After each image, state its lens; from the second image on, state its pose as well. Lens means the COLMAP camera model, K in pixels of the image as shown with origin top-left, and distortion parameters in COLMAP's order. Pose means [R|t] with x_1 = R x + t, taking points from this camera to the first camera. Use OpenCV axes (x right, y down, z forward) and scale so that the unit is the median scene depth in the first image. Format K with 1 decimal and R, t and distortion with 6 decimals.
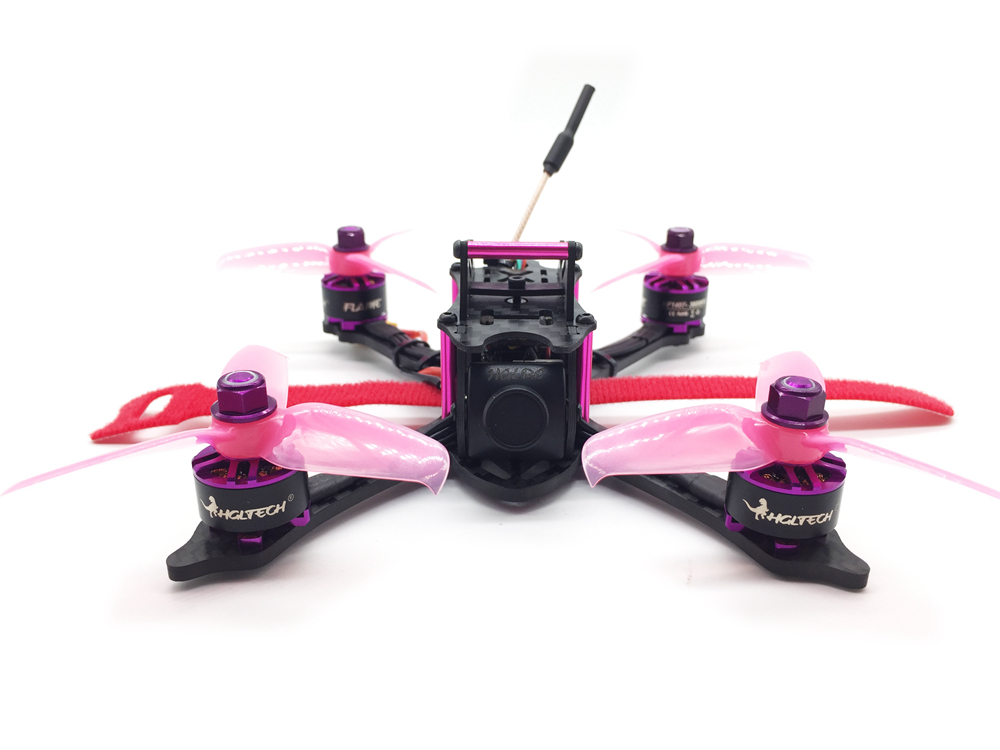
lens RADIAL K [[865.0, 0, 484.7], [0, 865.0, 377.0], [0, 0, 1]] dist [-0.186133, 0.342283]
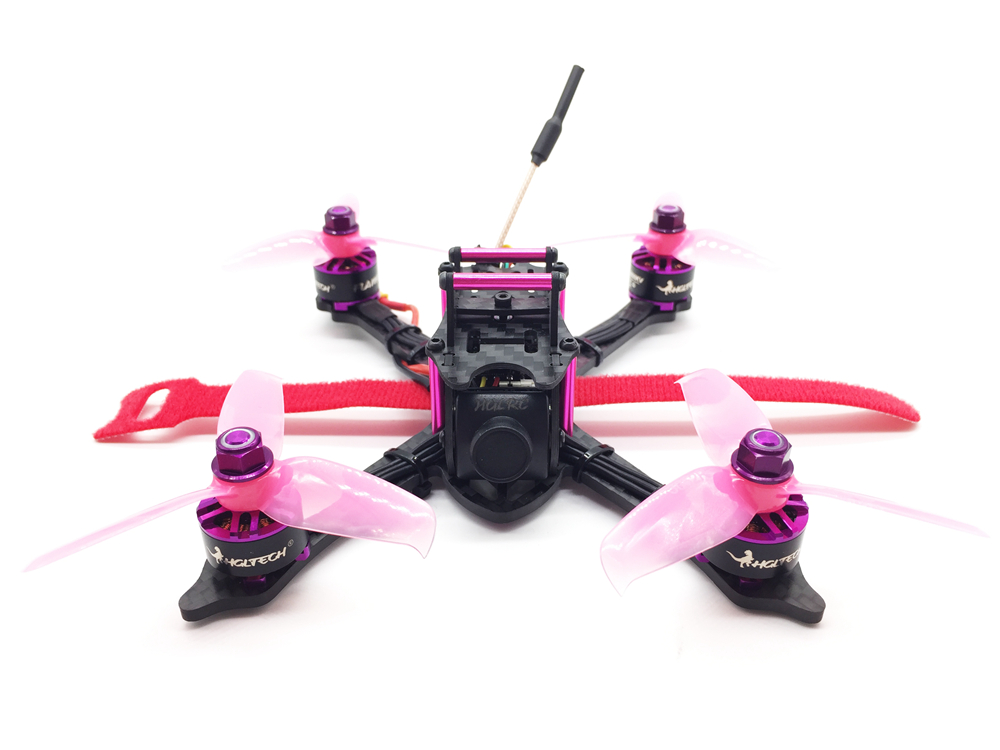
lens RADIAL K [[864.9, 0, 500.0], [0, 864.9, 375.0], [0, 0, 1]] dist [-0.086995, 0.002066]
pose [[0.999766, -0.011481, 0.018310, 0.013713], [0.008762, 0.989795, 0.142230, -0.166513], [-0.019756, -0.142036, 0.989664, -0.029537]]
